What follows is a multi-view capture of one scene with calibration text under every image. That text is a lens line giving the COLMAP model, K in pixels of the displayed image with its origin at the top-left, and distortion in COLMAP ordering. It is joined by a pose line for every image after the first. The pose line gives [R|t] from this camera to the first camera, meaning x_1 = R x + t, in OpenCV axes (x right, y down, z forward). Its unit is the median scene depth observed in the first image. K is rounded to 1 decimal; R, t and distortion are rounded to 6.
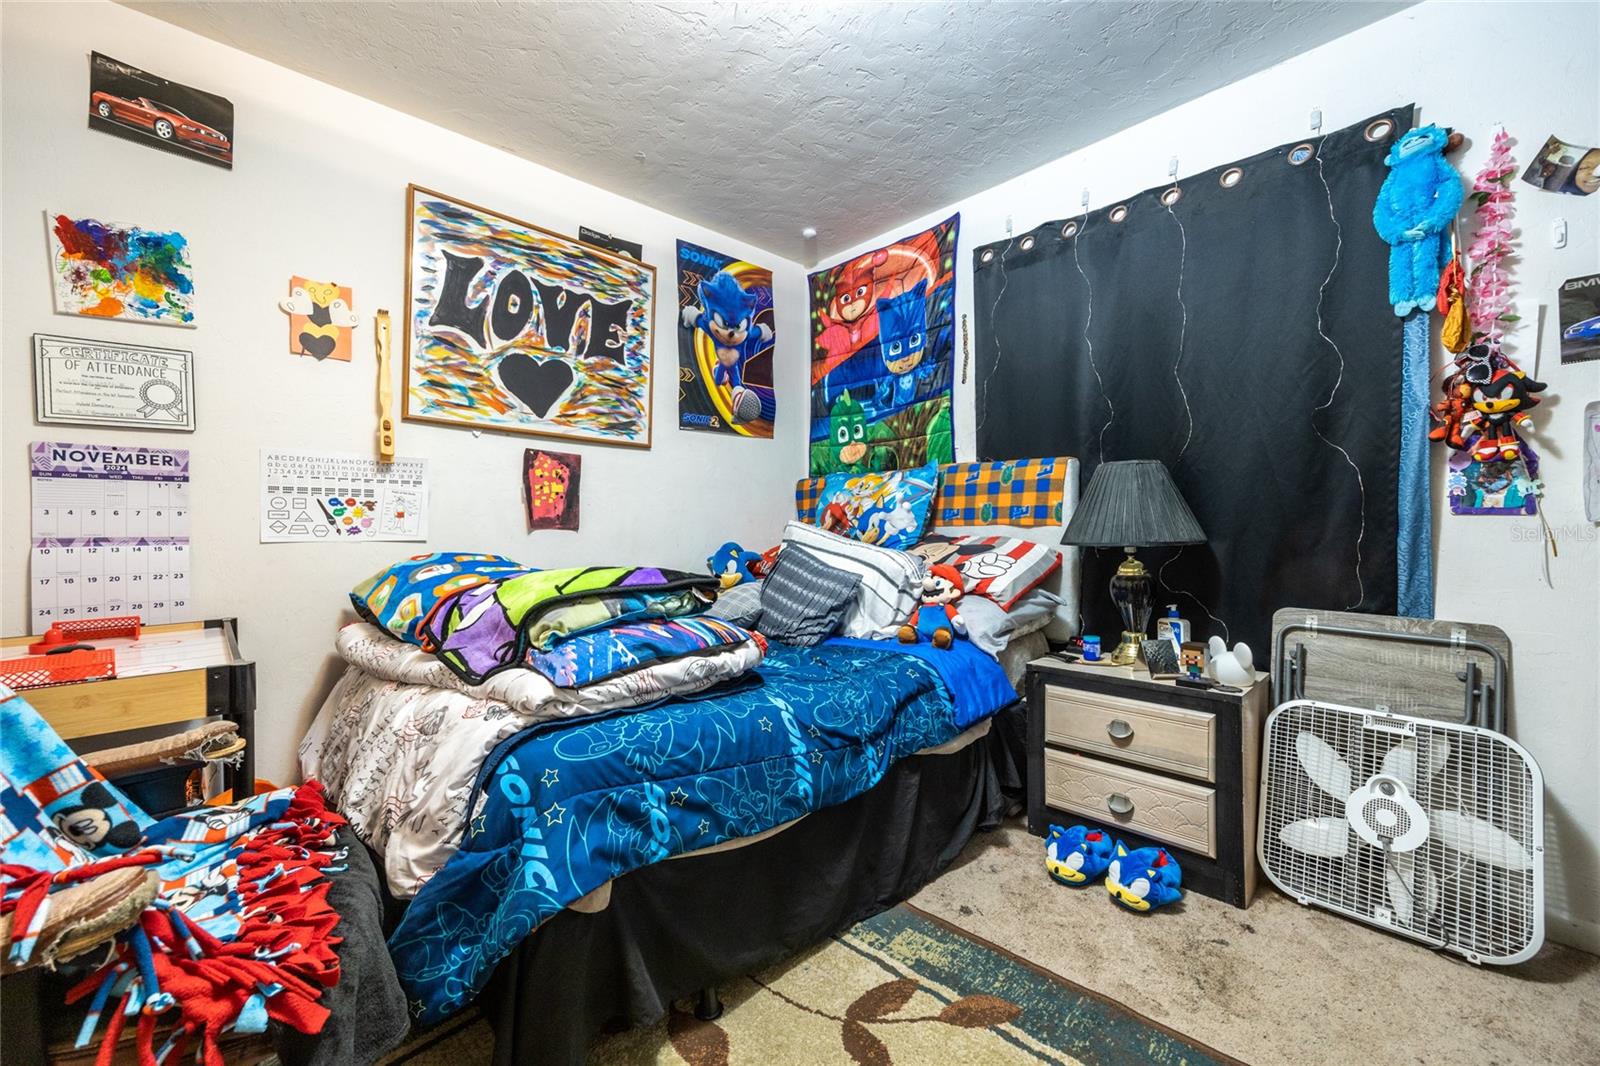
lens RADIAL K [[617.0, 0, 814.9], [0, 617.0, 531.7], [0, 0, 1]] dist [-0.004594, 0.000351]
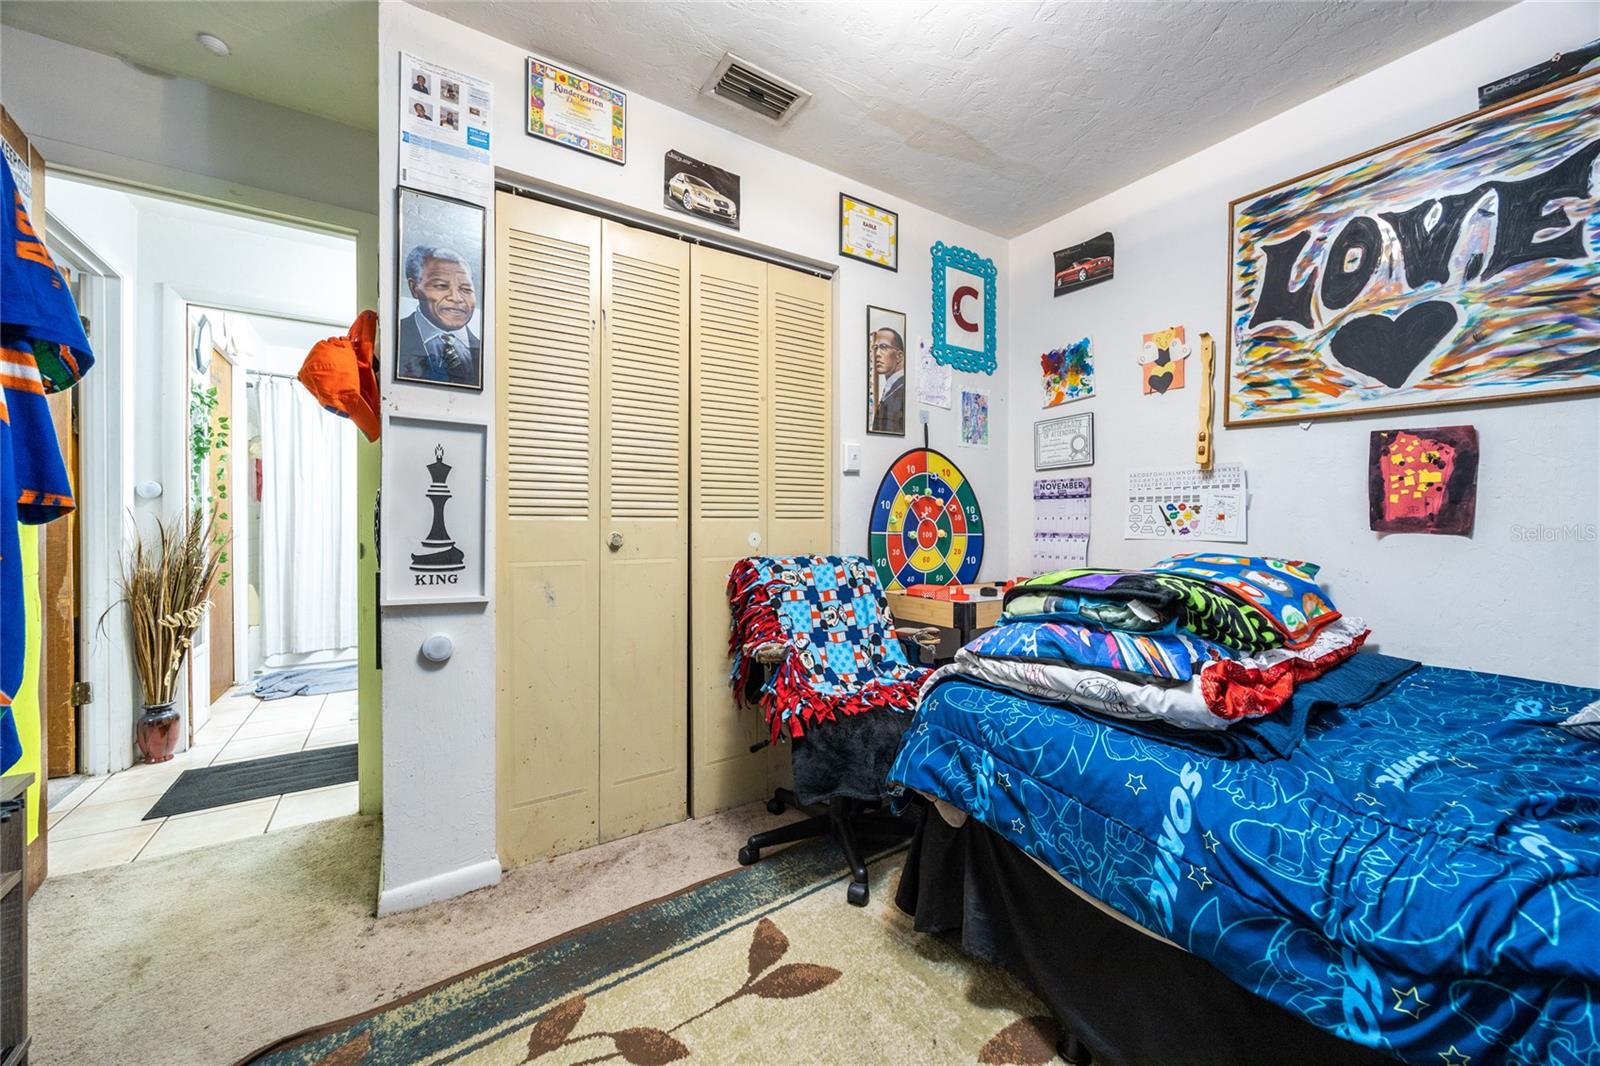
lens RADIAL K [[617.0, 0, 811.8], [0, 617.0, 530.0], [0, 0, 1]] dist [-0.004594, 0.000351]
pose [[-0.175630, 0.010935, -0.984396, 0.590894], [-0.012959, 0.999826, 0.013419, -0.011487], [0.984371, 0.015114, -0.175458, 0.565488]]
